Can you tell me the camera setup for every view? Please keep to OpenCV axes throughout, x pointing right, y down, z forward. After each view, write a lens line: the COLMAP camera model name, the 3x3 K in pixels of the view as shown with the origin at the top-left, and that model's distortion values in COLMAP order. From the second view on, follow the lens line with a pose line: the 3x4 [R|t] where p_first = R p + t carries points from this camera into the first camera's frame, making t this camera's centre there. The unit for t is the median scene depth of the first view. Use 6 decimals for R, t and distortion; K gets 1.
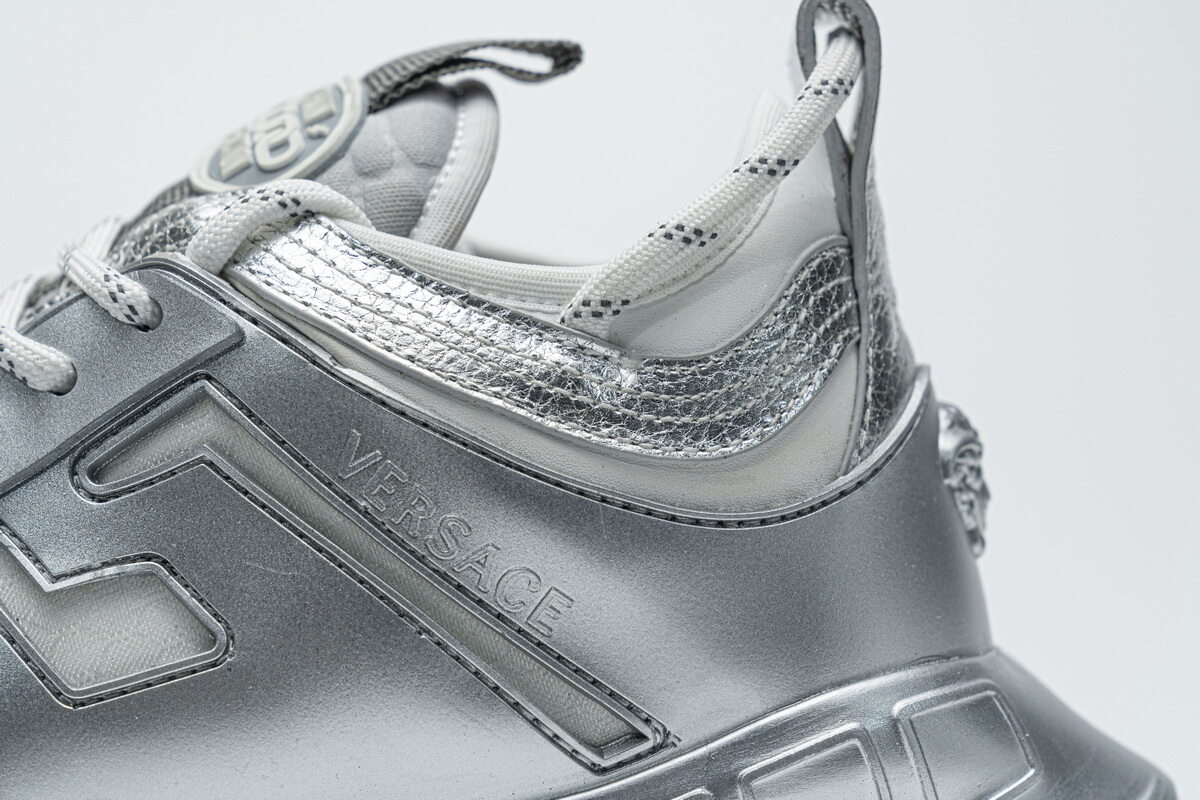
lens RADIAL K [[2382.1, 0, 594.6], [0, 2382.1, 403.5], [0, 0, 1]] dist [-0.032328, 0.000000]
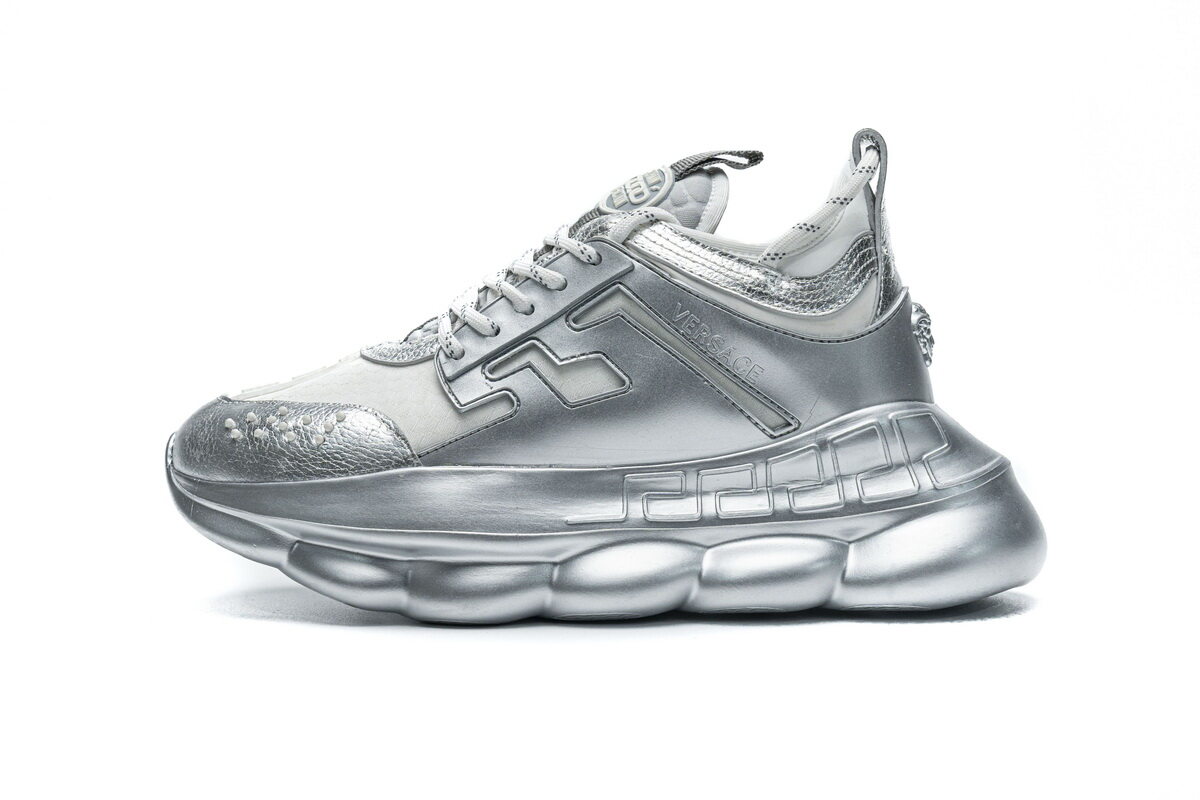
lens RADIAL K [[1865.4, 0, 609.3], [0, 1865.4, 398.4], [0, 0, 1]] dist [-0.035386, 0.000000]
pose [[0.998757, 0.004935, -0.049601, -0.073315], [-0.005695, 0.999868, -0.015185, 0.141344], [0.049520, 0.015449, 0.998654, -0.984575]]
